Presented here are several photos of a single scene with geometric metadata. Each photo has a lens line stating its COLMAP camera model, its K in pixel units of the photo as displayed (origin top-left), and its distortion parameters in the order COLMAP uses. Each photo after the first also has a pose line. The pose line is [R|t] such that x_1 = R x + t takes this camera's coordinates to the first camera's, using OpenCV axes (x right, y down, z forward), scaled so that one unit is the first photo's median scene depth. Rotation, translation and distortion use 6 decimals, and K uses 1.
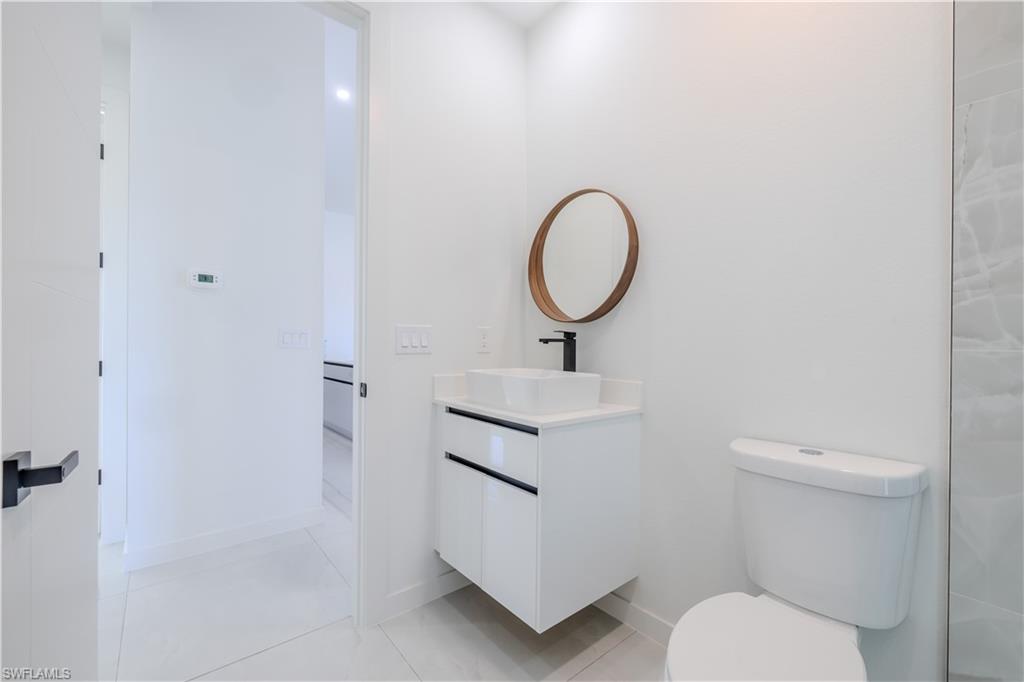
lens RADIAL K [[429.0, 0, 506.3], [0, 429.0, 343.3], [0, 0, 1]] dist [-0.000409, 0.000472]
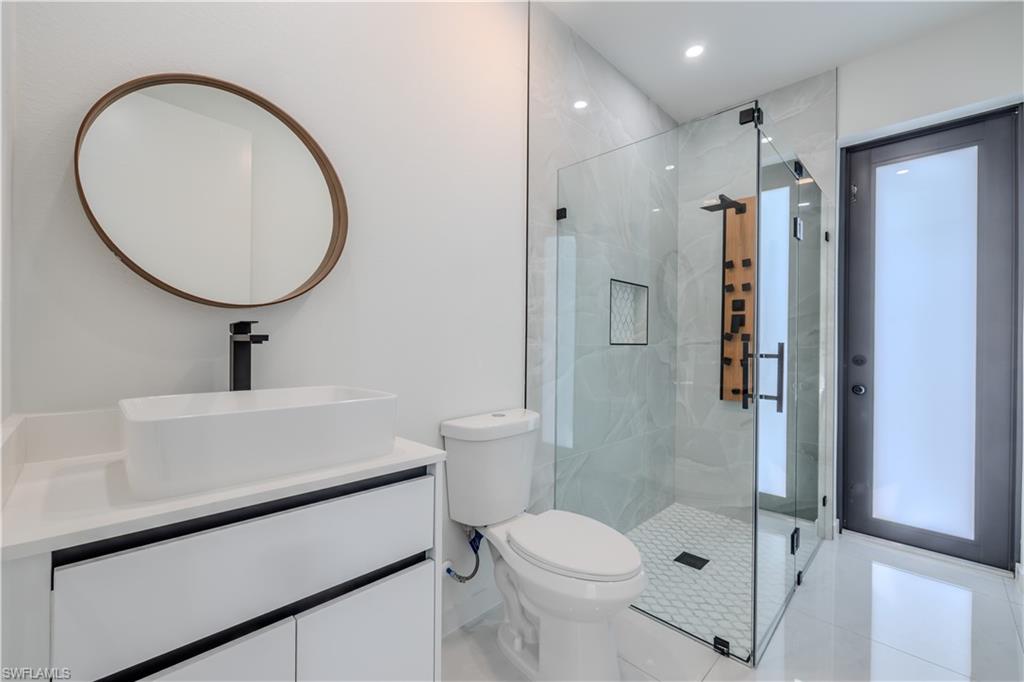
lens RADIAL K [[429.0, 0, 505.3], [0, 429.0, 342.3], [0, 0, 1]] dist [-0.000409, 0.000472]
pose [[-0.093677, -0.015299, 0.995485, -0.483276], [-0.009414, 0.999851, 0.014480, -0.012725], [-0.995558, -0.008015, -0.093807, 0.709487]]
